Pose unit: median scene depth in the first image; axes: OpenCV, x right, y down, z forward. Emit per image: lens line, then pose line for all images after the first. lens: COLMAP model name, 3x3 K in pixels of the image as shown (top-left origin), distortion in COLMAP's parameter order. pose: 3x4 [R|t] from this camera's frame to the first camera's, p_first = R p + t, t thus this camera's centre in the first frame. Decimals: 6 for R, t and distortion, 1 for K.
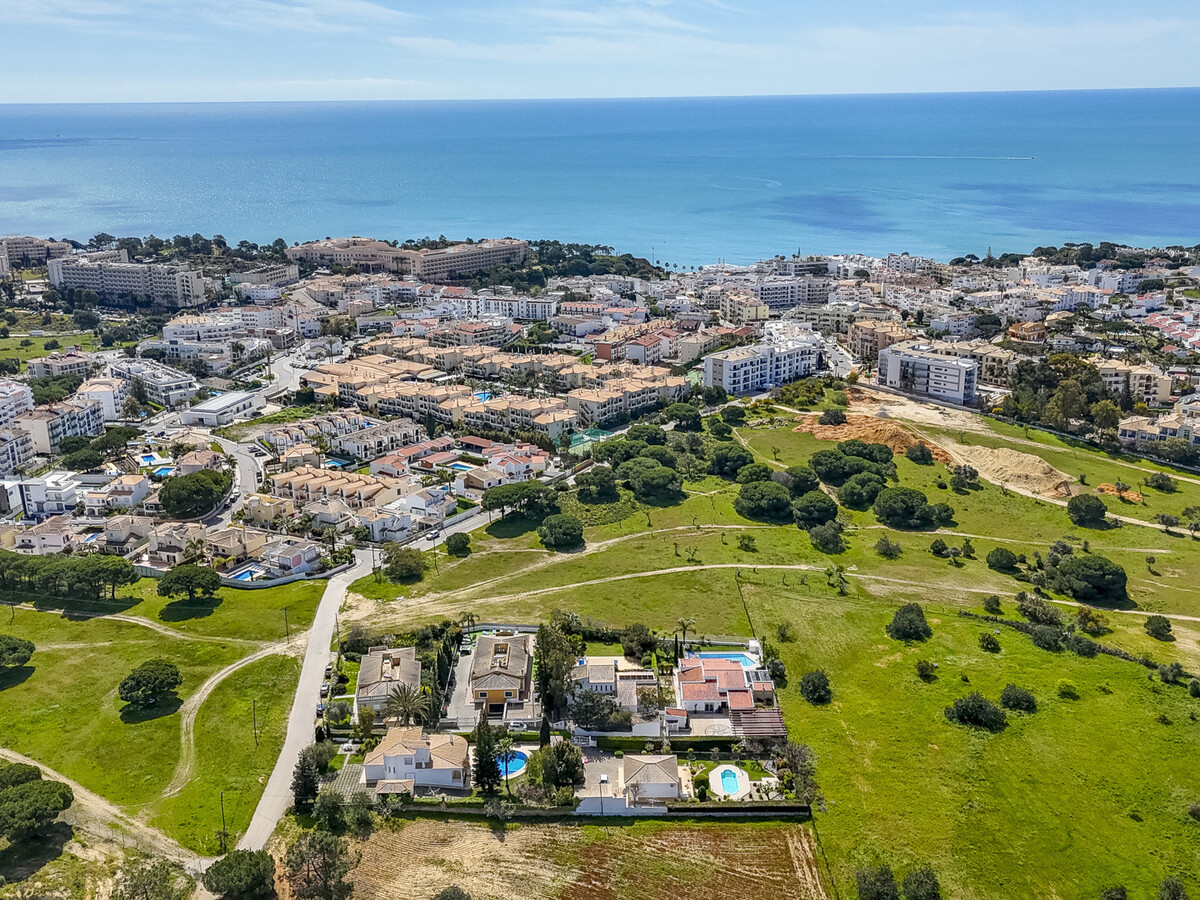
lens RADIAL K [[1170.0, 0, 600.0], [0, 1170.0, 450.0], [0, 0, 1]] dist [0.142911, -0.280119]
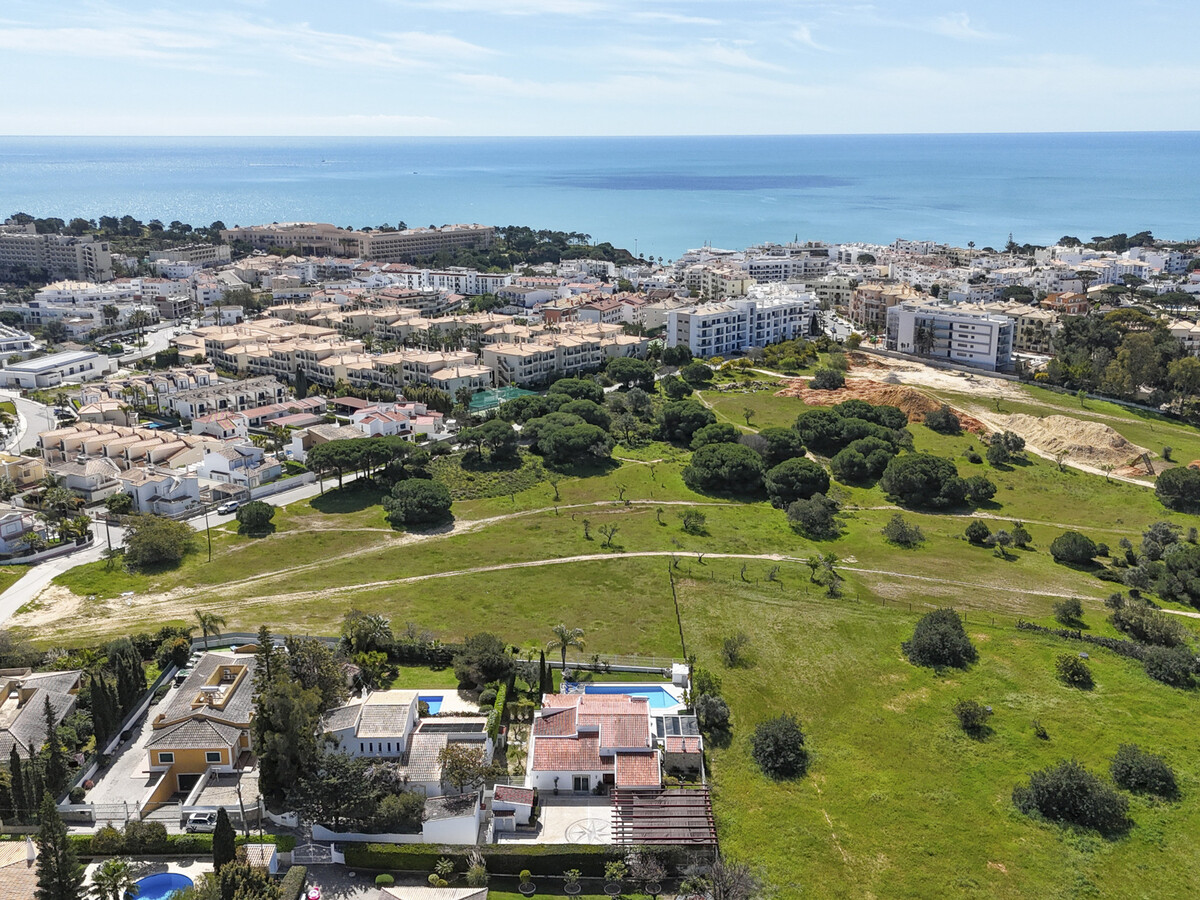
lens RADIAL K [[1170.0, 0, 600.0], [0, 1170.0, 450.0], [0, 0, 1]] dist [0.142911, -0.280119]
pose [[0.999936, 0.010671, -0.003679, 0.061614], [-0.010777, 0.999484, -0.030268, 0.048965], [0.003354, 0.030306, 0.999535, 0.273060]]
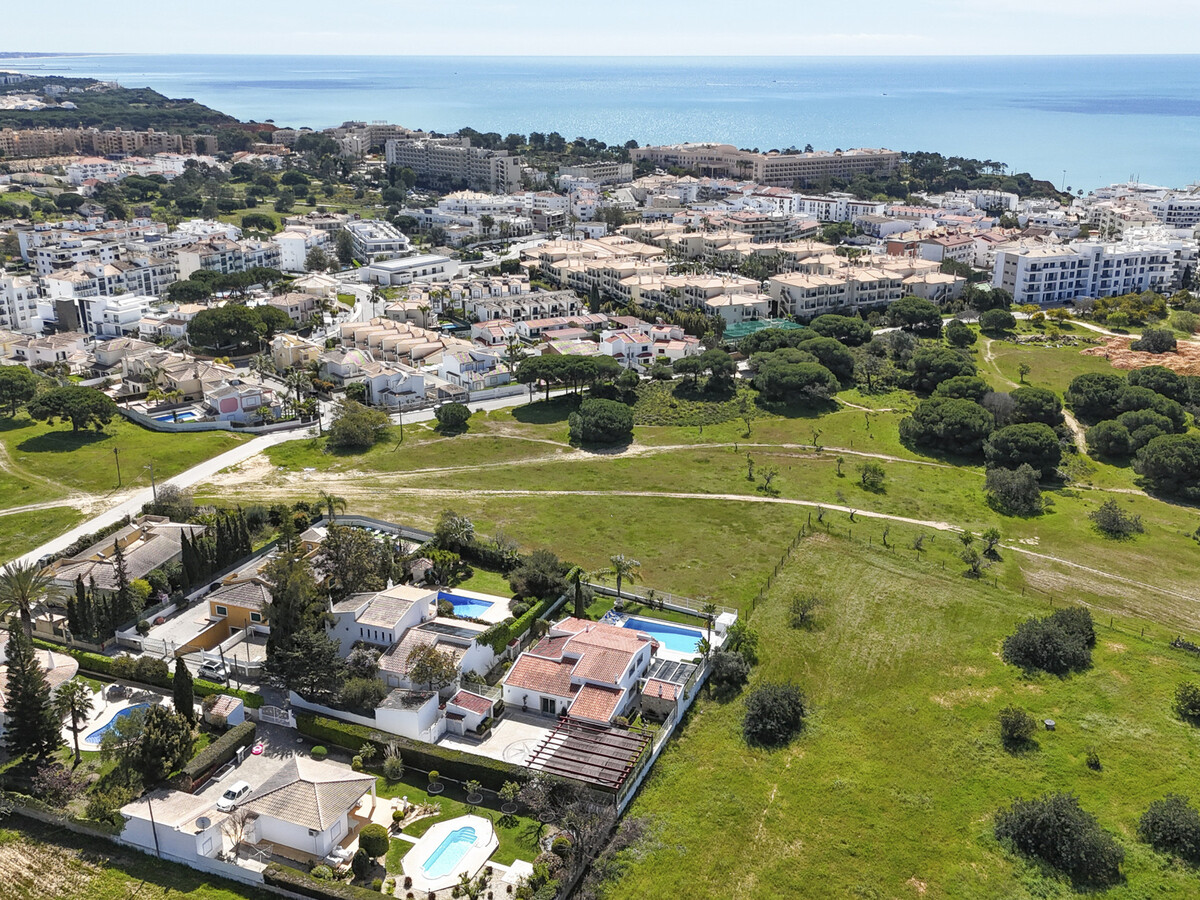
lens RADIAL K [[1170.0, 0, 600.0], [0, 1170.0, 450.0], [0, 0, 1]] dist [0.142911, -0.280119]
pose [[0.925412, 0.135818, -0.353788, 0.178636], [-0.123972, 0.990701, 0.056050, 0.039422], [0.358111, -0.008009, 0.933645, 0.298975]]
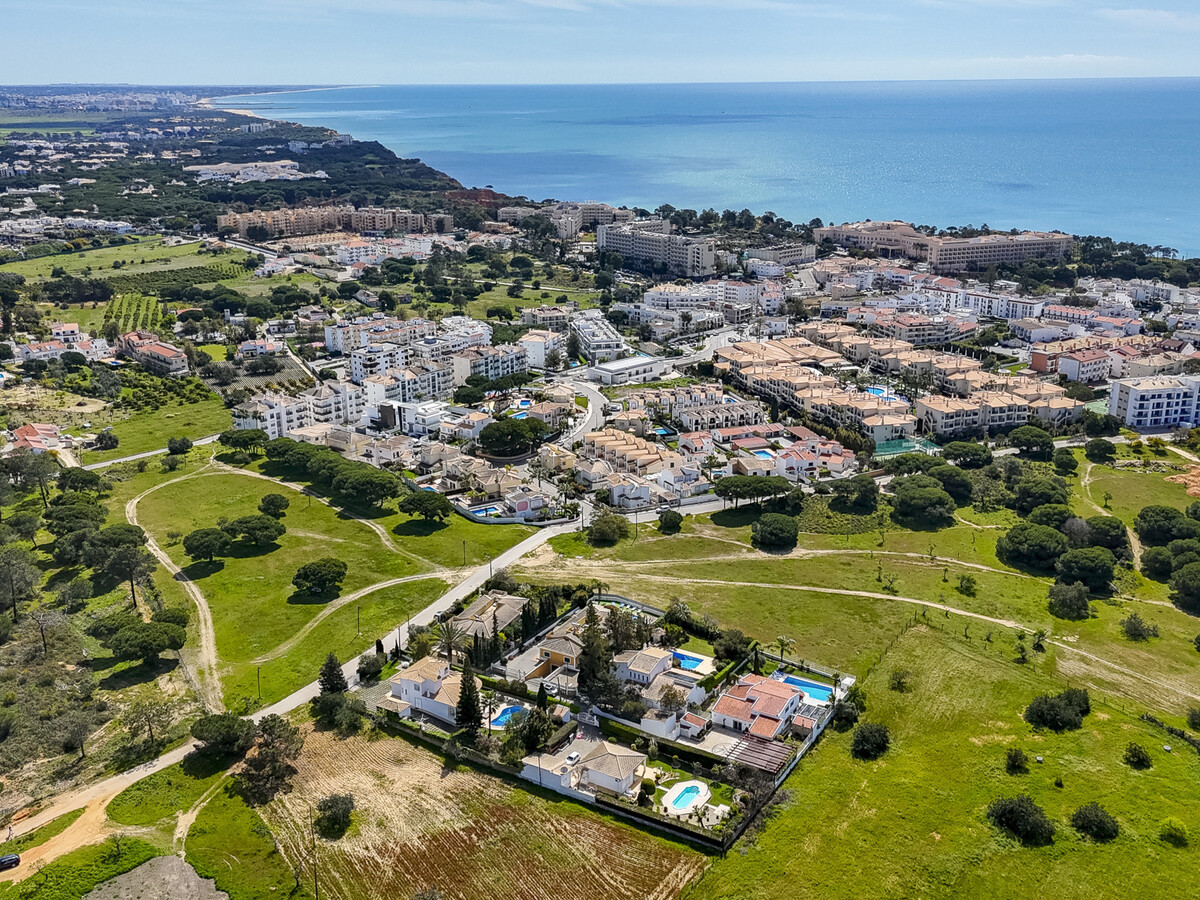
lens RADIAL K [[1170.0, 0, 600.0], [0, 1170.0, 450.0], [0, 0, 1]] dist [0.142911, -0.280119]
pose [[0.856362, 0.163768, -0.489719, 0.262843], [-0.155581, 0.986136, 0.057714, -0.026299], [0.492381, 0.026767, 0.869968, 0.057868]]
